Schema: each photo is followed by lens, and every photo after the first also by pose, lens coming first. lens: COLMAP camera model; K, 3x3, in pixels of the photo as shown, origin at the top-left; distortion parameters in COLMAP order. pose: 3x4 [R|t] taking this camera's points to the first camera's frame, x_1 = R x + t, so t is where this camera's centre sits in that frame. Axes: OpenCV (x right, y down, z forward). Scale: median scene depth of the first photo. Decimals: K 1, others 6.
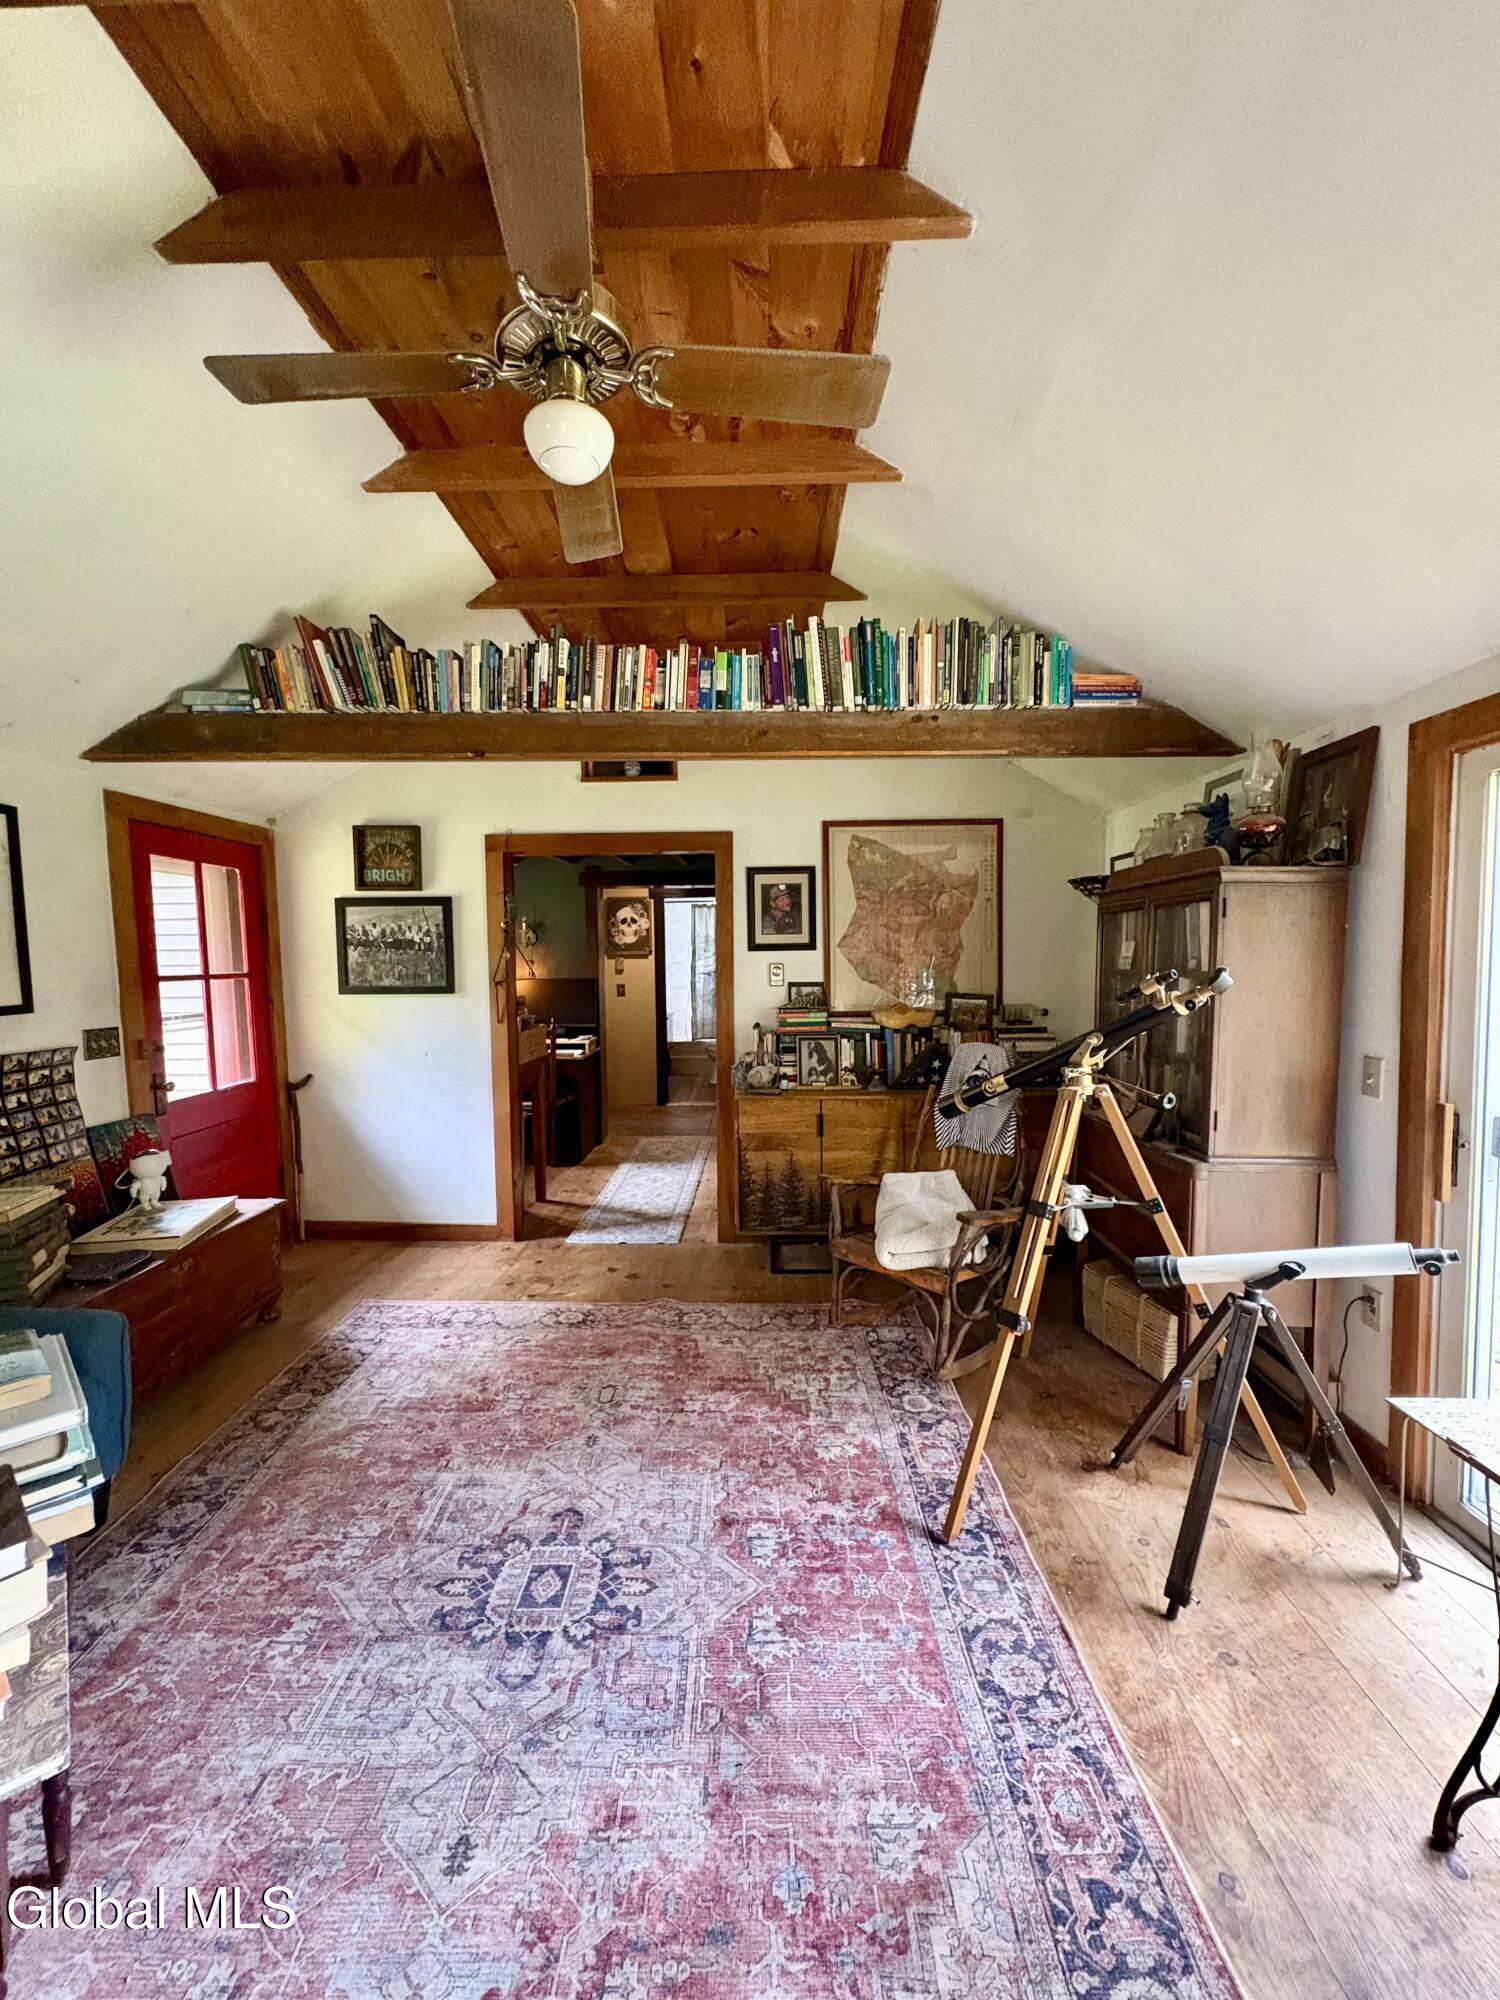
lens RADIAL K [[796.0, 0, 750.0], [0, 796.0, 1000.0], [0, 0, 1]] dist [-0.000475, 0.000264]
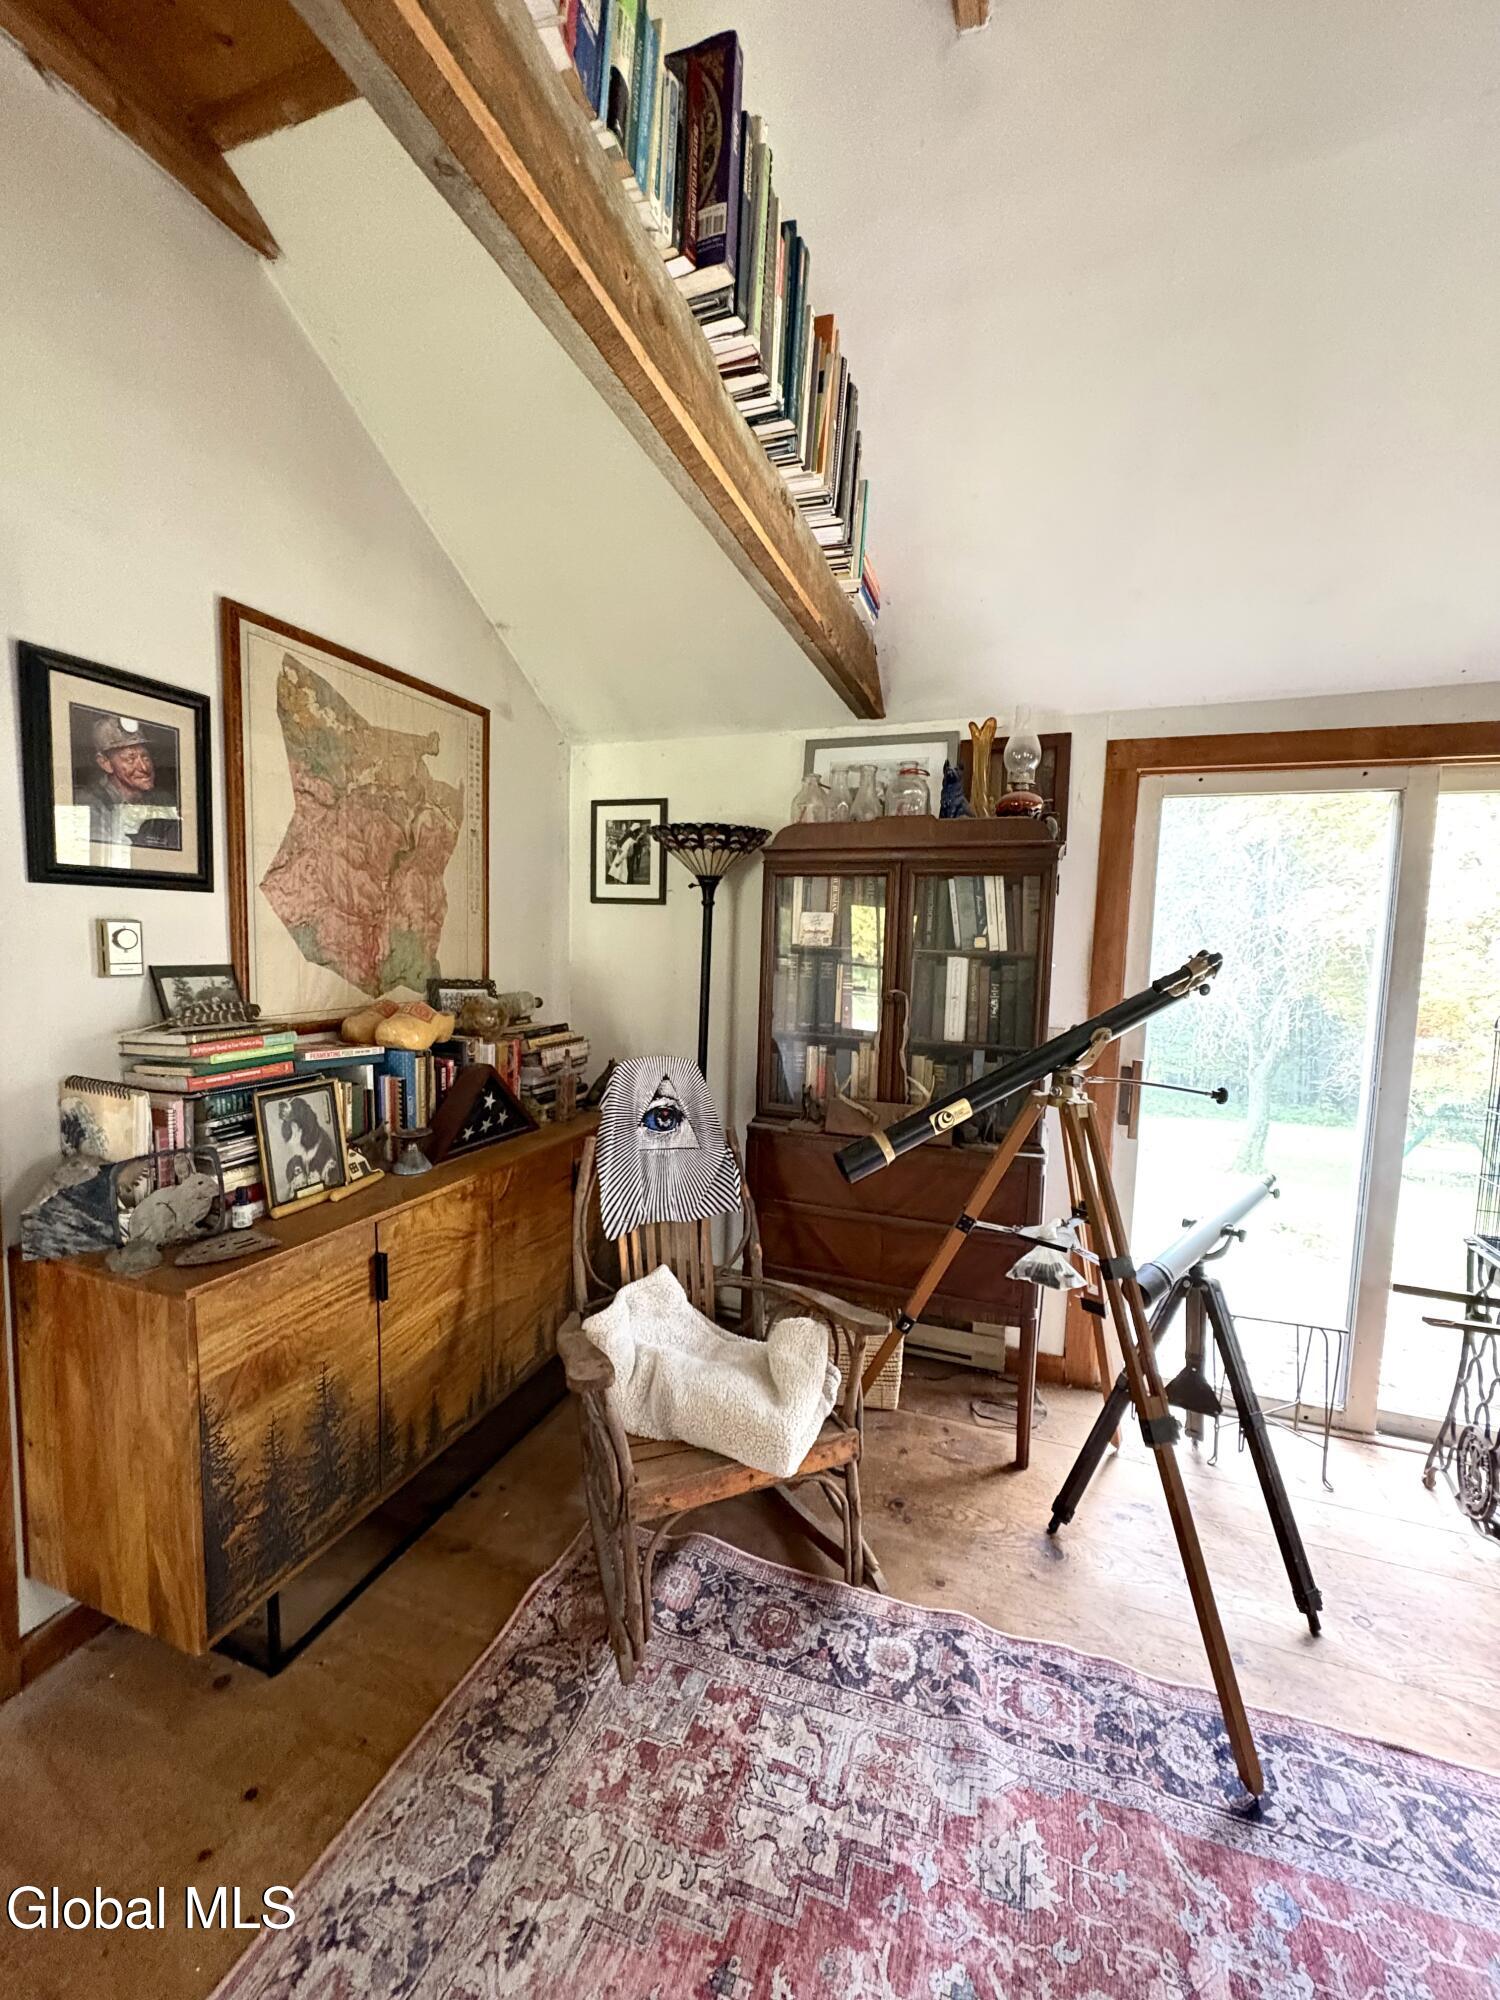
lens RADIAL K [[796.0, 0, 750.0], [0, 796.0, 1000.0], [0, 0, 1]] dist [-0.000475, 0.000264]
pose [[0.322199, -0.056221, 0.945001, -0.250876], [0.021455, 0.998412, 0.052084, -0.020744], [-0.946429, 0.003494, 0.322894, 0.605972]]
